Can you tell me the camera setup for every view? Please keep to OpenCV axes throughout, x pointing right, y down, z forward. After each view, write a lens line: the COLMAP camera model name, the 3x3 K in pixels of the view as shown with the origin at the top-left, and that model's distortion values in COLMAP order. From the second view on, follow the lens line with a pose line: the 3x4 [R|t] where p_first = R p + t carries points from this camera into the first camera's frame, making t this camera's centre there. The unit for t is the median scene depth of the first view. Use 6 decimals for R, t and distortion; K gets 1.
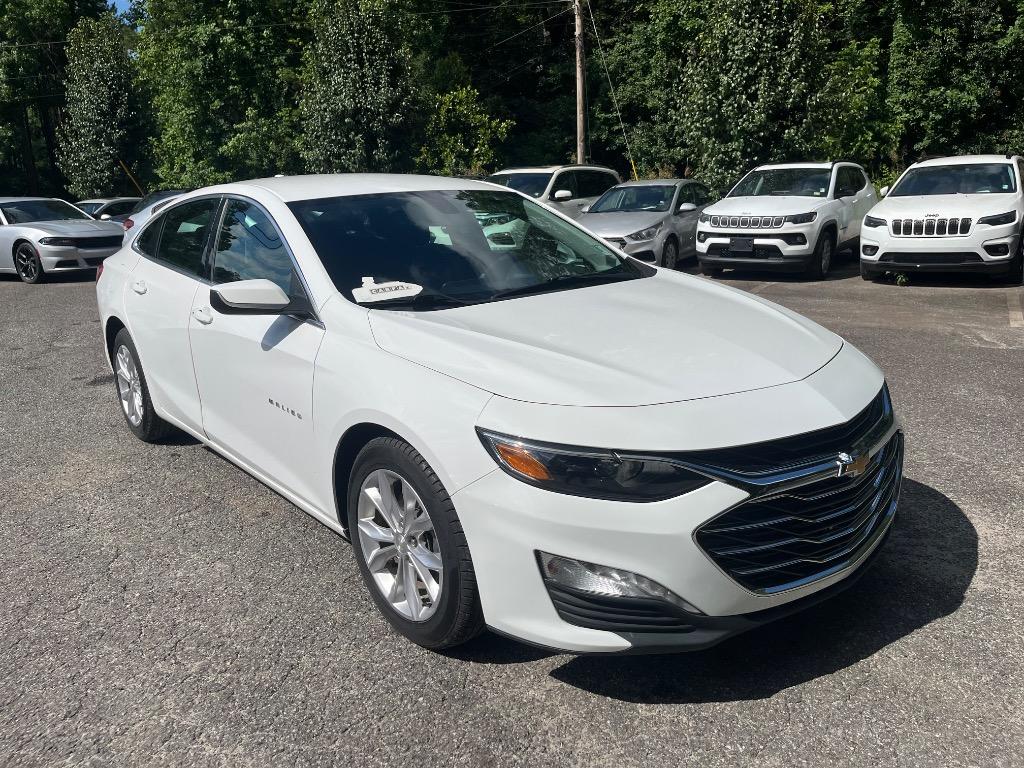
lens RADIAL K [[766.3, 0, 512.0], [0, 766.3, 384.0], [0, 0, 1]] dist [0.021120, -0.004001]
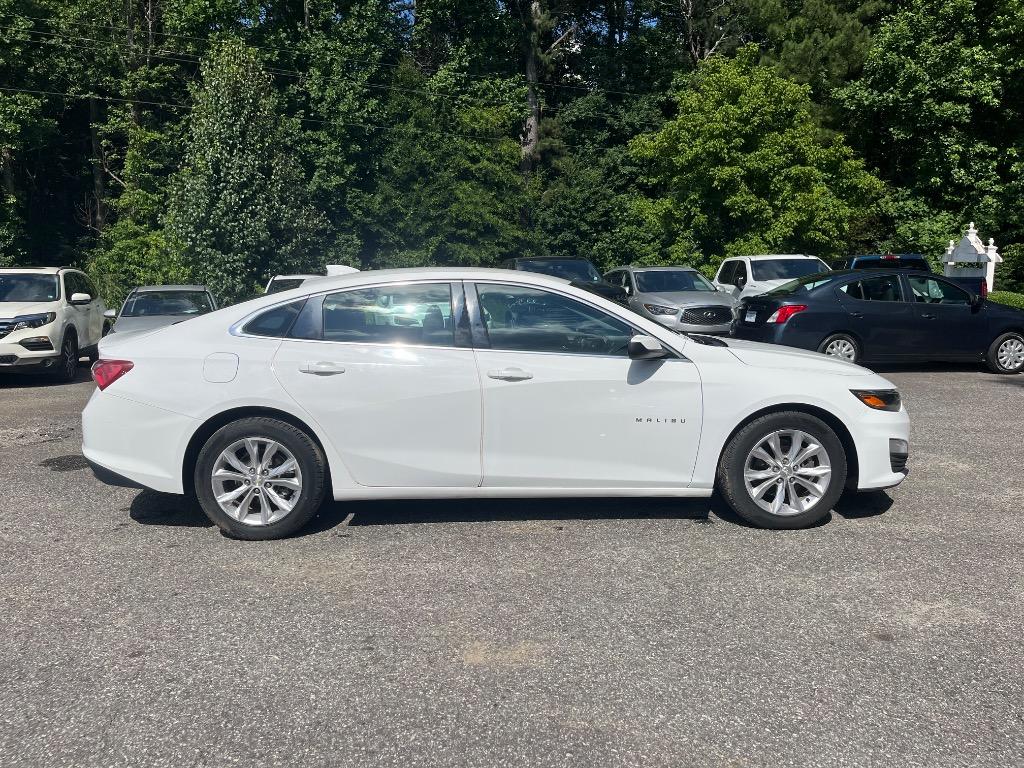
lens RADIAL K [[759.9, 0, 498.5], [0, 759.9, 381.0], [0, 0, 1]] dist [0.080808, -0.114795]
pose [[0.632013, -0.071920, 0.771613, -0.344895], [0.184418, 0.981038, -0.059613, -0.002699], [-0.752695, 0.179975, 0.633292, 0.061599]]
